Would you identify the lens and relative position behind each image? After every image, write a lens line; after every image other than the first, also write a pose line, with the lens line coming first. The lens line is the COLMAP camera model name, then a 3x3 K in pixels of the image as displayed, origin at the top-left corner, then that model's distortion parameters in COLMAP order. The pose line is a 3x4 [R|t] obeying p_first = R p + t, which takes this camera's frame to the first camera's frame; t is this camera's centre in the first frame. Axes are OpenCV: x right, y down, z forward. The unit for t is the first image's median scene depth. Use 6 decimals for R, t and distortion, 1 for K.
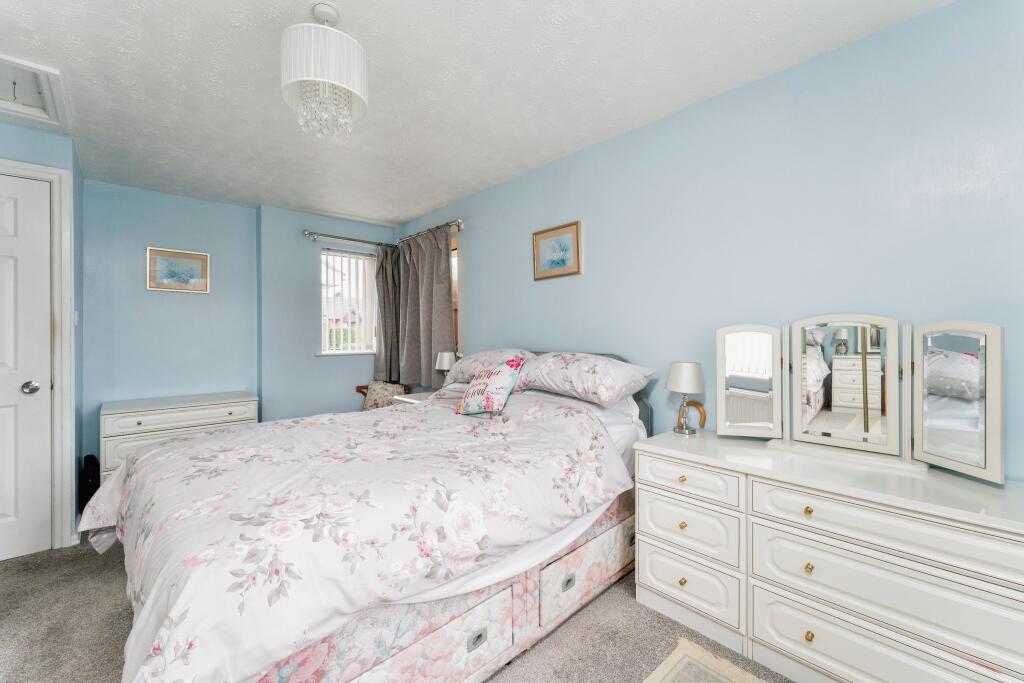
lens RADIAL K [[418.3, 0, 519.8], [0, 418.3, 332.1], [0, 0, 1]] dist [0.009351, -0.000130]
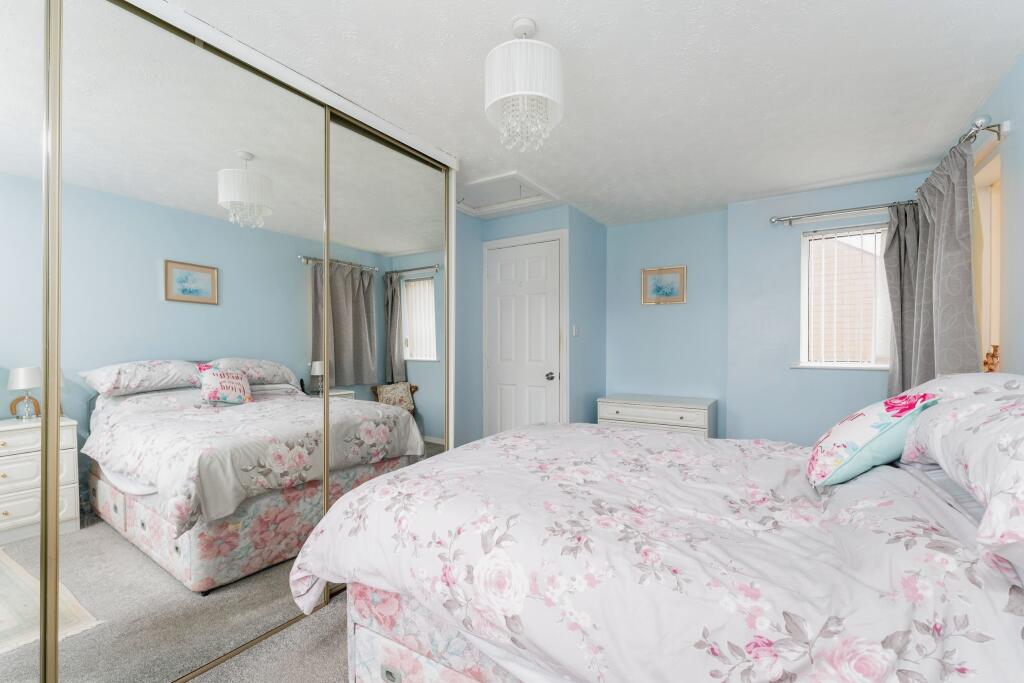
lens RADIAL K [[450.1, 0, 516.9], [0, 450.1, 343.8], [0, 0, 1]] dist [0.001431, 0.000252]
pose [[0.243324, 0.005821, -0.969928, 0.623163], [0.007067, 0.999945, 0.007774, -0.000714], [0.969919, -0.008746, 0.243269, 0.736765]]
